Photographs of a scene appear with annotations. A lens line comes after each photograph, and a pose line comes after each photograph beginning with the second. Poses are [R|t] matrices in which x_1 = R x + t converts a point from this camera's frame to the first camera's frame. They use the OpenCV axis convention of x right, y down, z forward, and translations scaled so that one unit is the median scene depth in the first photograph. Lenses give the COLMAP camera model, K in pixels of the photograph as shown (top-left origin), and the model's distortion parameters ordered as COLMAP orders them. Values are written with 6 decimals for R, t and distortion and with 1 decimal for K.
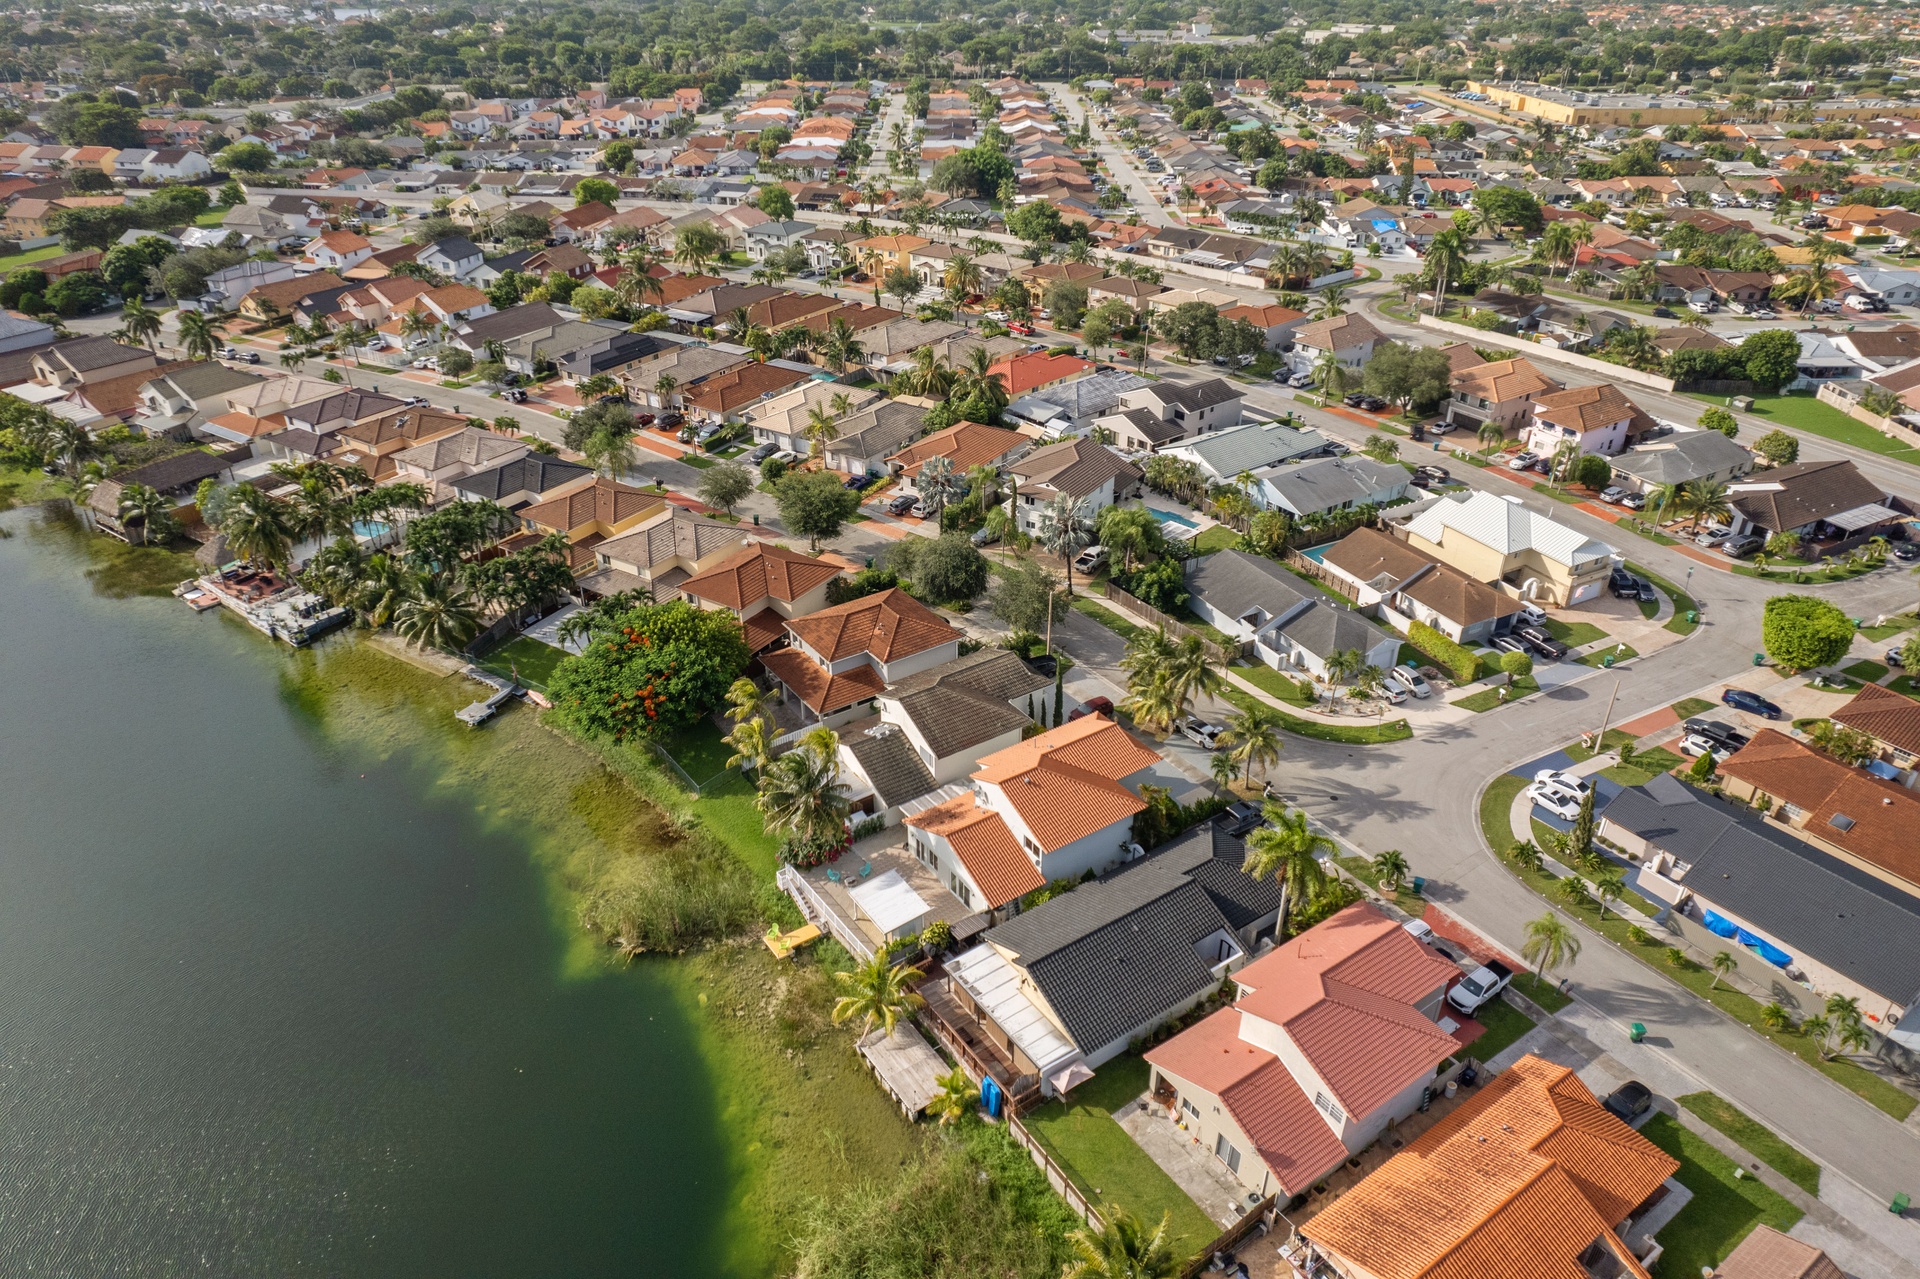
lens RADIAL K [[1222.6, 0, 960.0], [0, 1222.6, 639.5], [0, 0, 1]] dist [-0.072396, 0.063002]
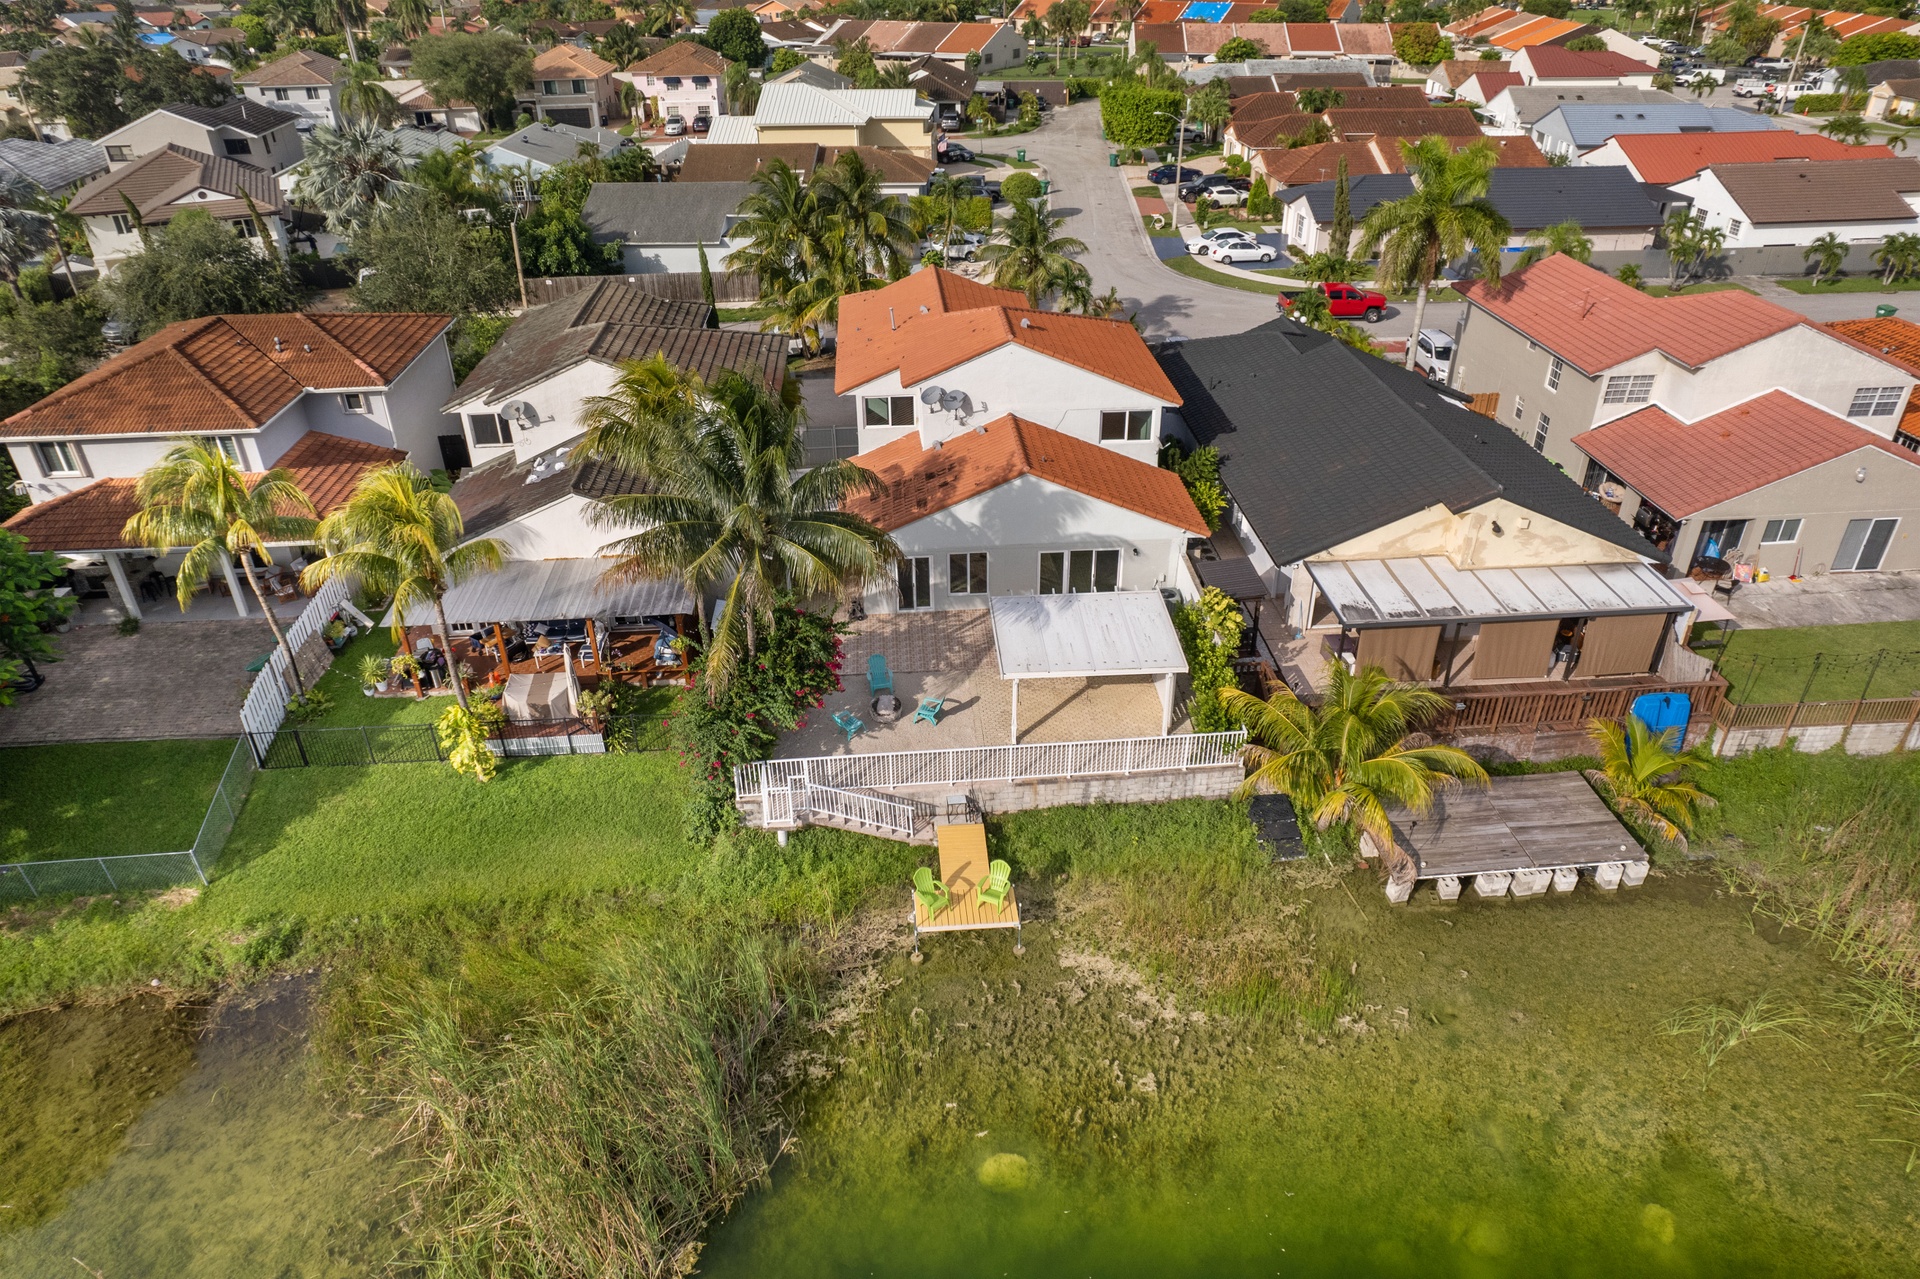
lens RADIAL K [[1222.6, 0, 960.0], [0, 1222.6, 639.5], [0, 0, 1]] dist [-0.072396, 0.063002]
pose [[0.502008, -0.444167, 0.742094, -0.223014], [0.440663, 0.869678, 0.222433, 0.065537], [-0.744181, 0.215350, 0.632313, 0.462619]]
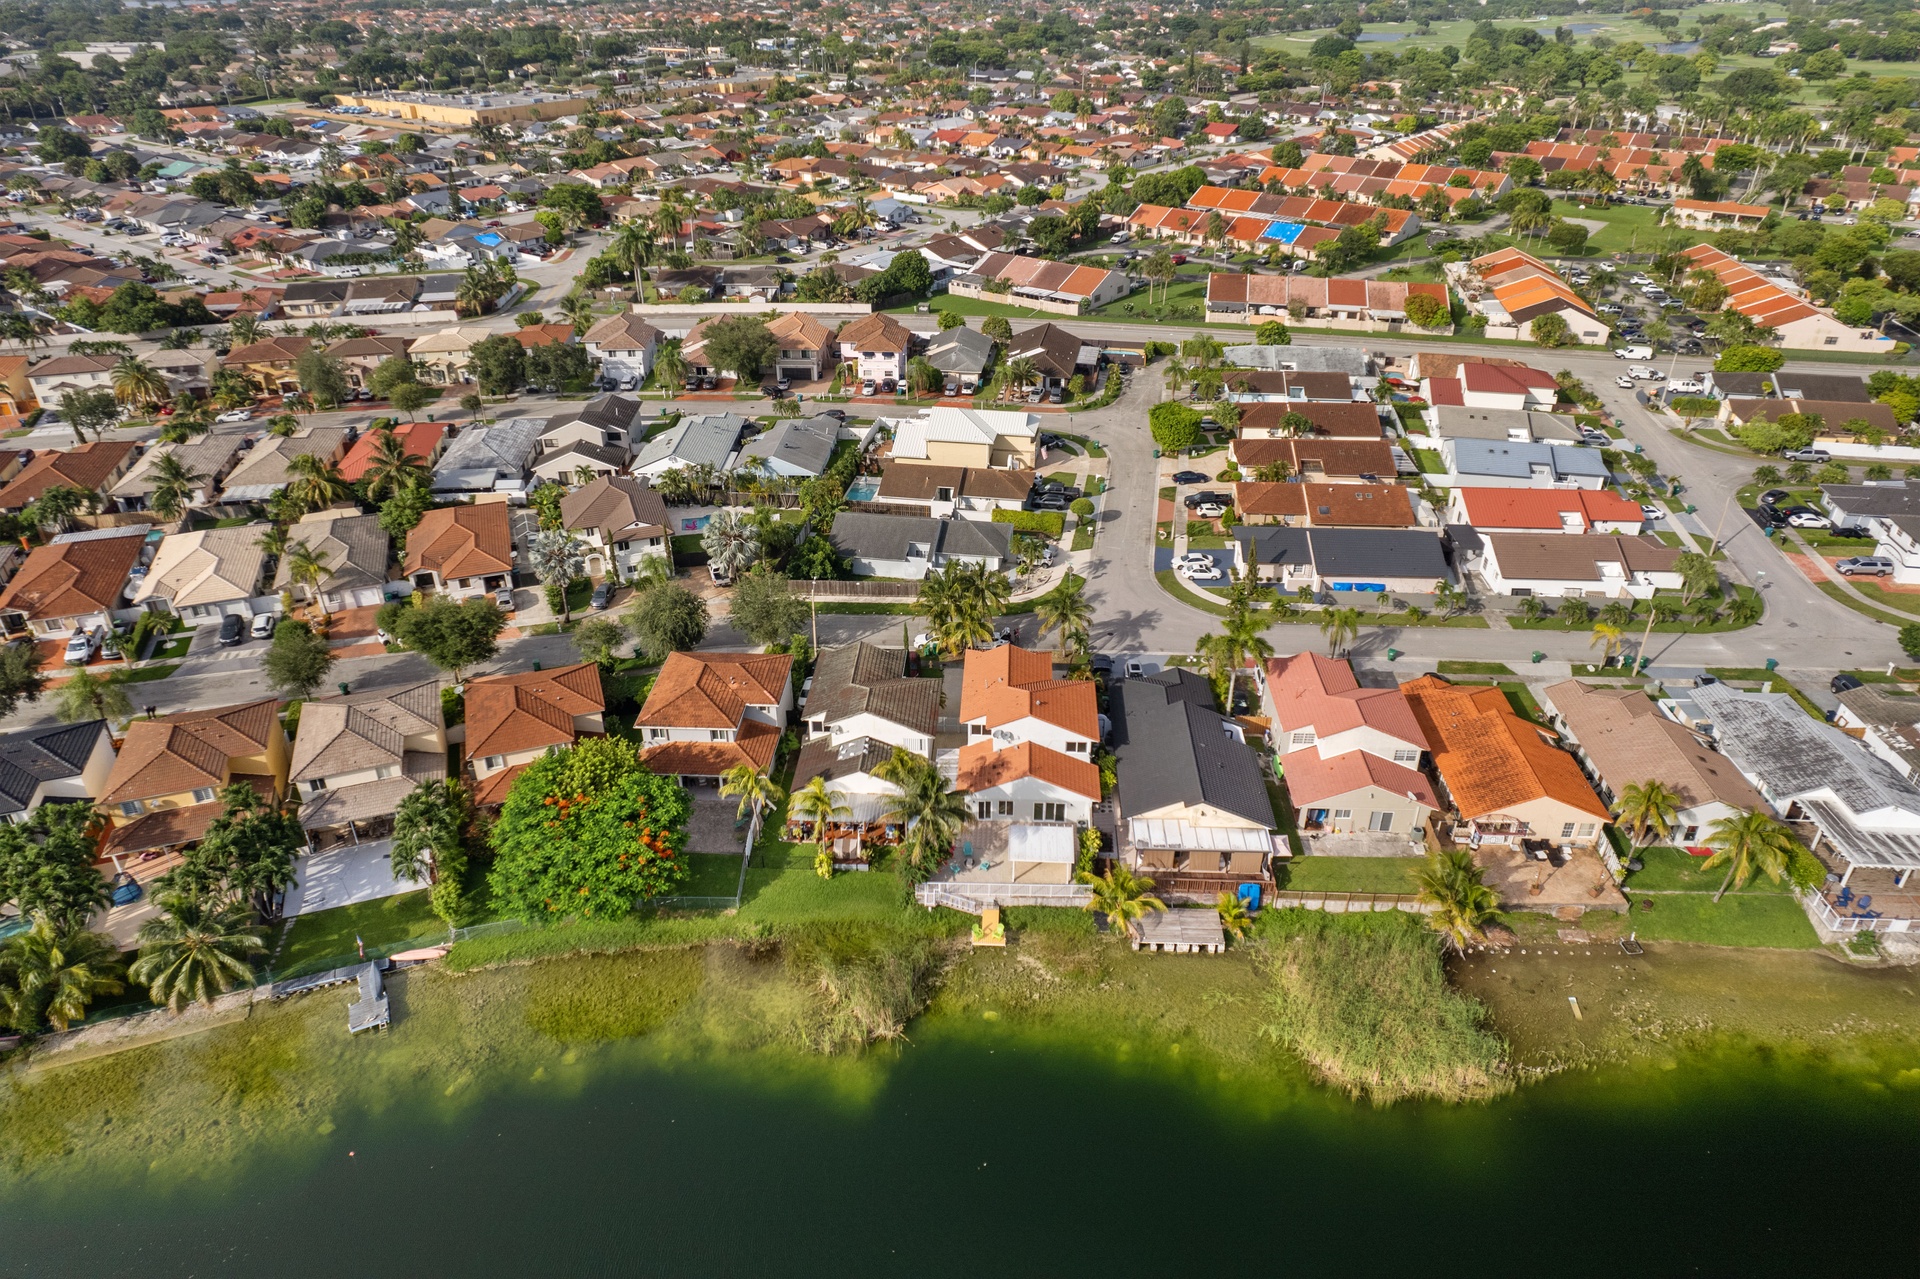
lens RADIAL K [[1221.0, 0, 960.0], [0, 1221.0, 639.5], [0, 0, 1]] dist [-0.047486, -0.000850]
pose [[0.601031, -0.396468, 0.693955, -0.476300], [0.398910, 0.901210, 0.169382, -0.101853], [-0.692555, 0.175022, 0.699811, 0.142400]]
